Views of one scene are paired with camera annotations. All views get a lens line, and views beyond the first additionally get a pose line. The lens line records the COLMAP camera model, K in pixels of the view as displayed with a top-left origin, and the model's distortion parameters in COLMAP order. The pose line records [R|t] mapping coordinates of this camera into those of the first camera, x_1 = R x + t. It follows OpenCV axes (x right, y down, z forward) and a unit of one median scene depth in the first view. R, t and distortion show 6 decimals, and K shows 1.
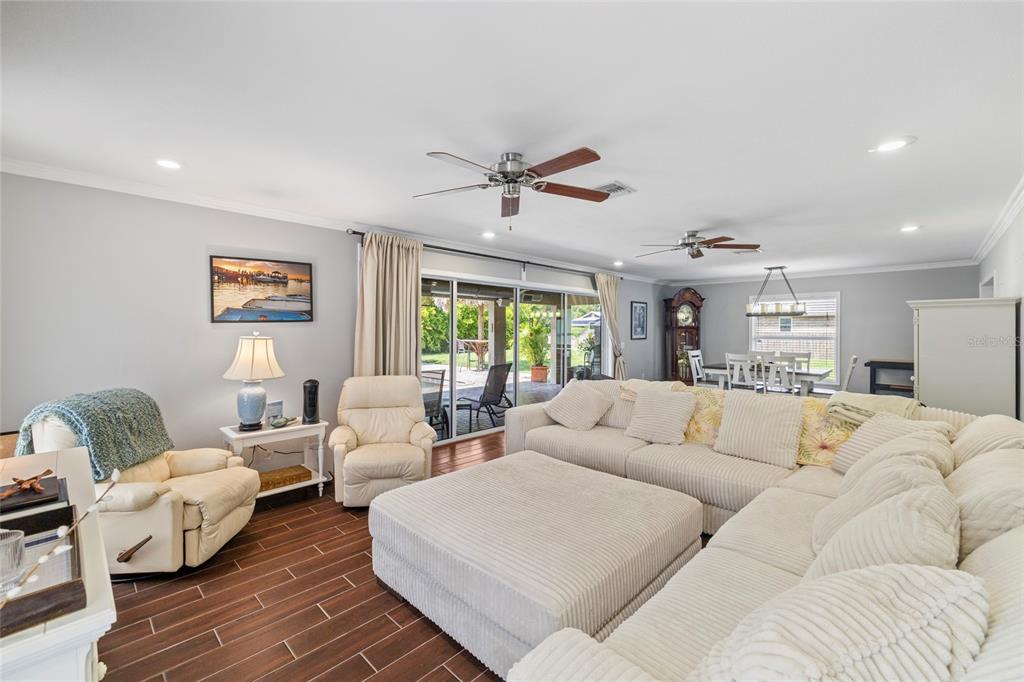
lens RADIAL K [[431.5, 0, 504.0], [0, 431.5, 333.5], [0, 0, 1]] dist [0.000685, 0.000520]
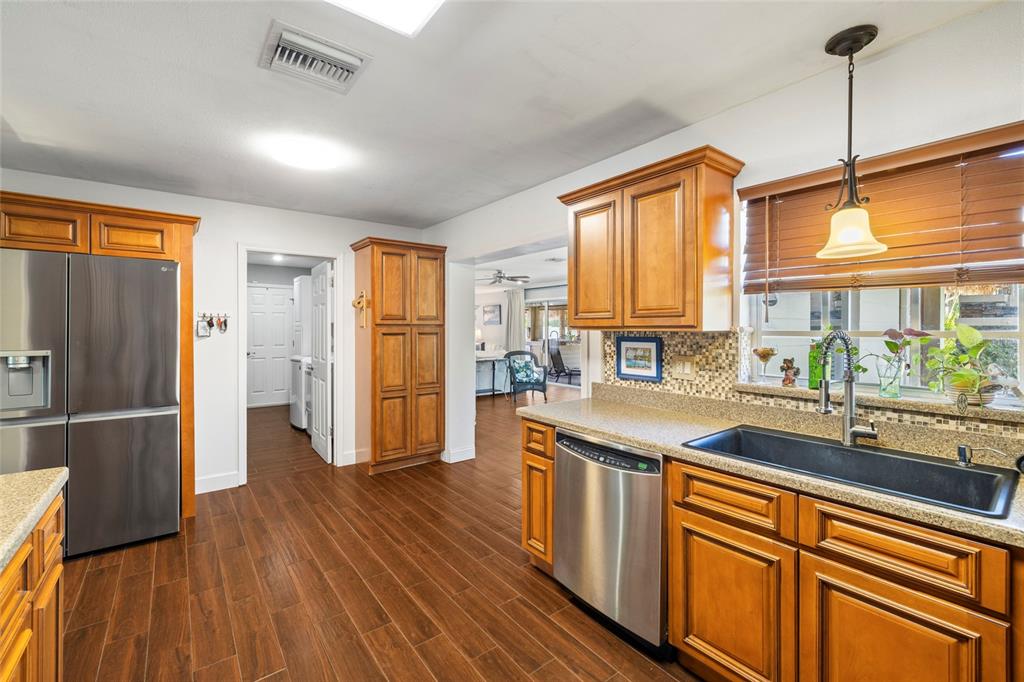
lens RADIAL K [[431.5, 0, 504.0], [0, 431.5, 333.5], [0, 0, 1]] dist [0.000685, 0.000520]
pose [[-0.145537, 0.012635, -0.989272, 2.837346], [-0.007948, 0.999871, 0.013939, -0.004019], [0.989321, 0.009892, -0.145417, 1.660543]]
